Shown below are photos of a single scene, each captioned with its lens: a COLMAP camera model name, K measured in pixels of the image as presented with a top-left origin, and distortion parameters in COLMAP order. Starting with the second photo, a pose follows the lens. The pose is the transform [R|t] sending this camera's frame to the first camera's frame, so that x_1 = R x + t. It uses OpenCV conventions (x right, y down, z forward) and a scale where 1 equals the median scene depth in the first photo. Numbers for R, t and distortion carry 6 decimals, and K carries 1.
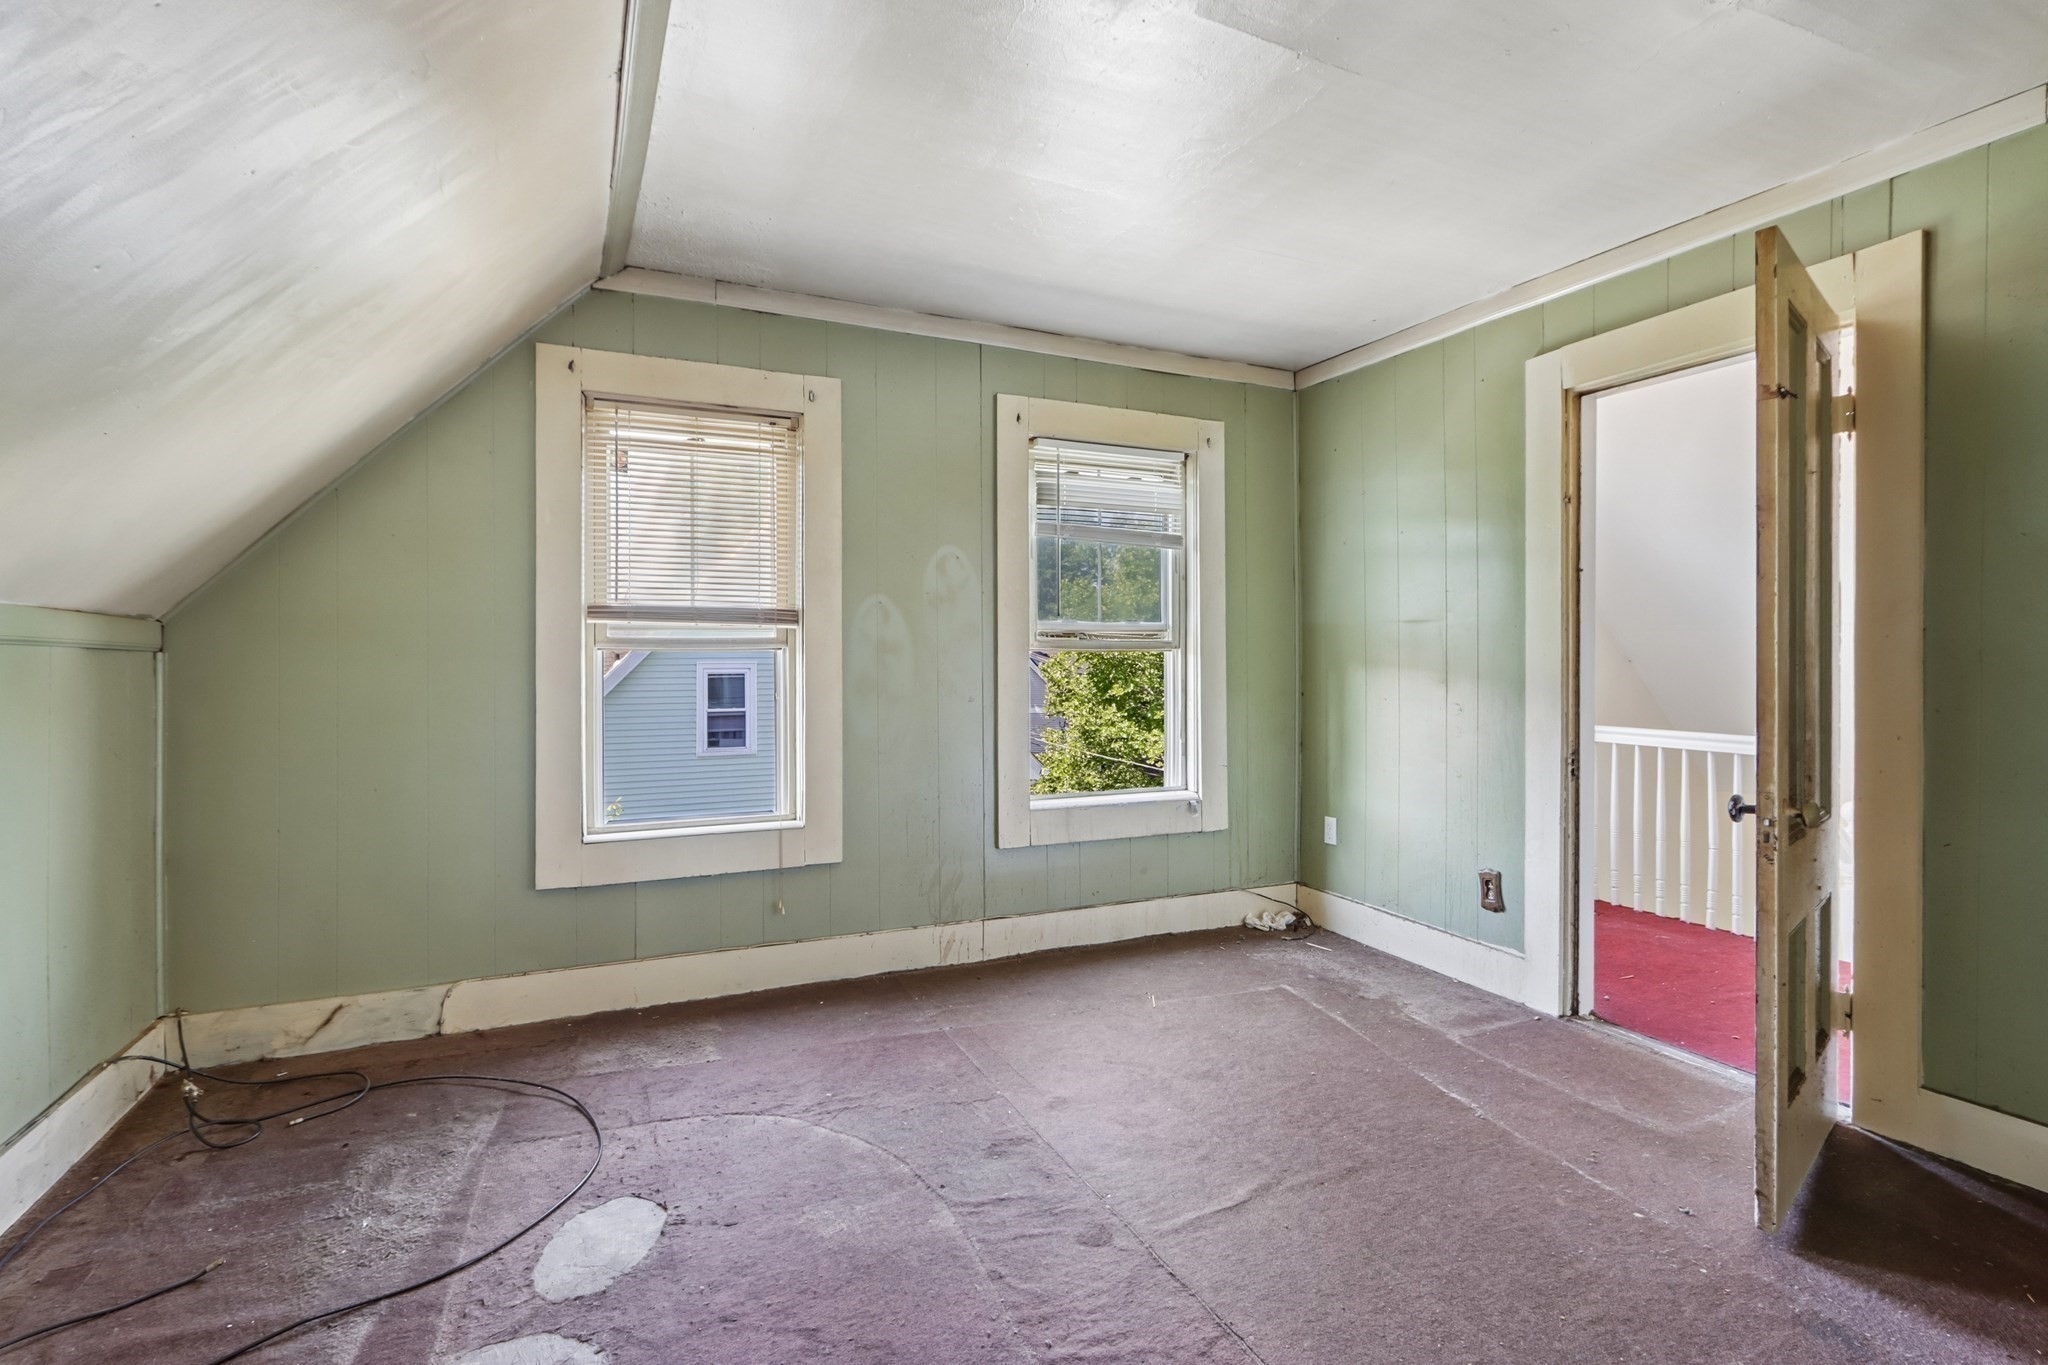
lens RADIAL K [[975.5, 0, 1014.2], [0, 975.5, 668.4], [0, 0, 1]] dist [-0.014692, 0.000439]
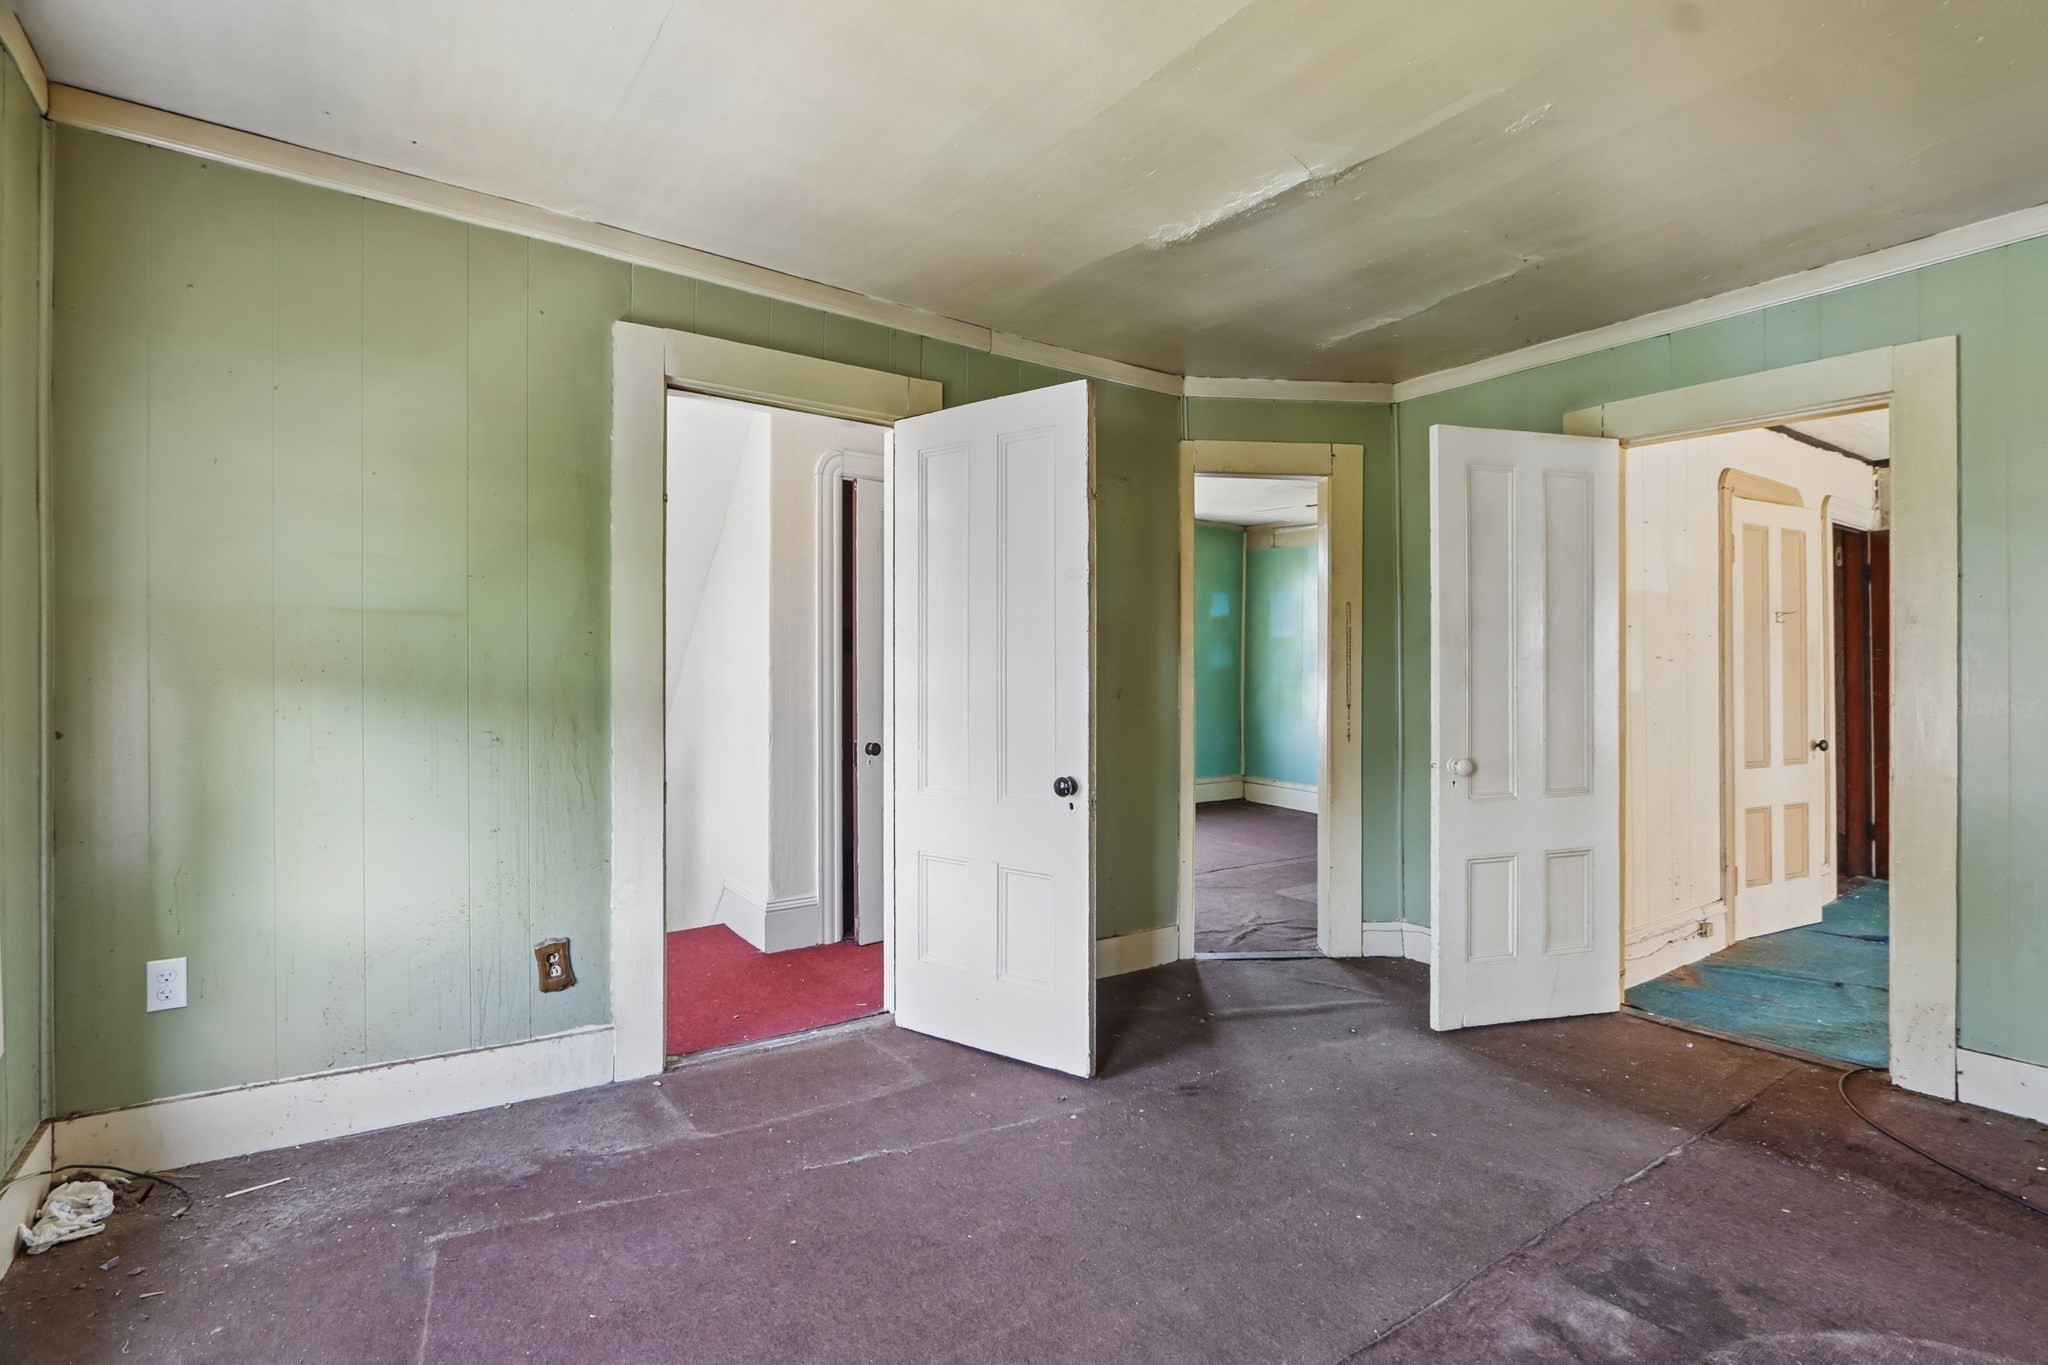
lens RADIAL K [[975.5, 0, 1014.2], [0, 975.5, 668.4], [0, 0, 1]] dist [-0.014692, 0.000439]
pose [[-0.187330, 0.007122, 0.982271, -0.367050], [-0.002836, 0.999966, -0.007792, -0.007629], [-0.982293, -0.004245, -0.187304, 0.810571]]
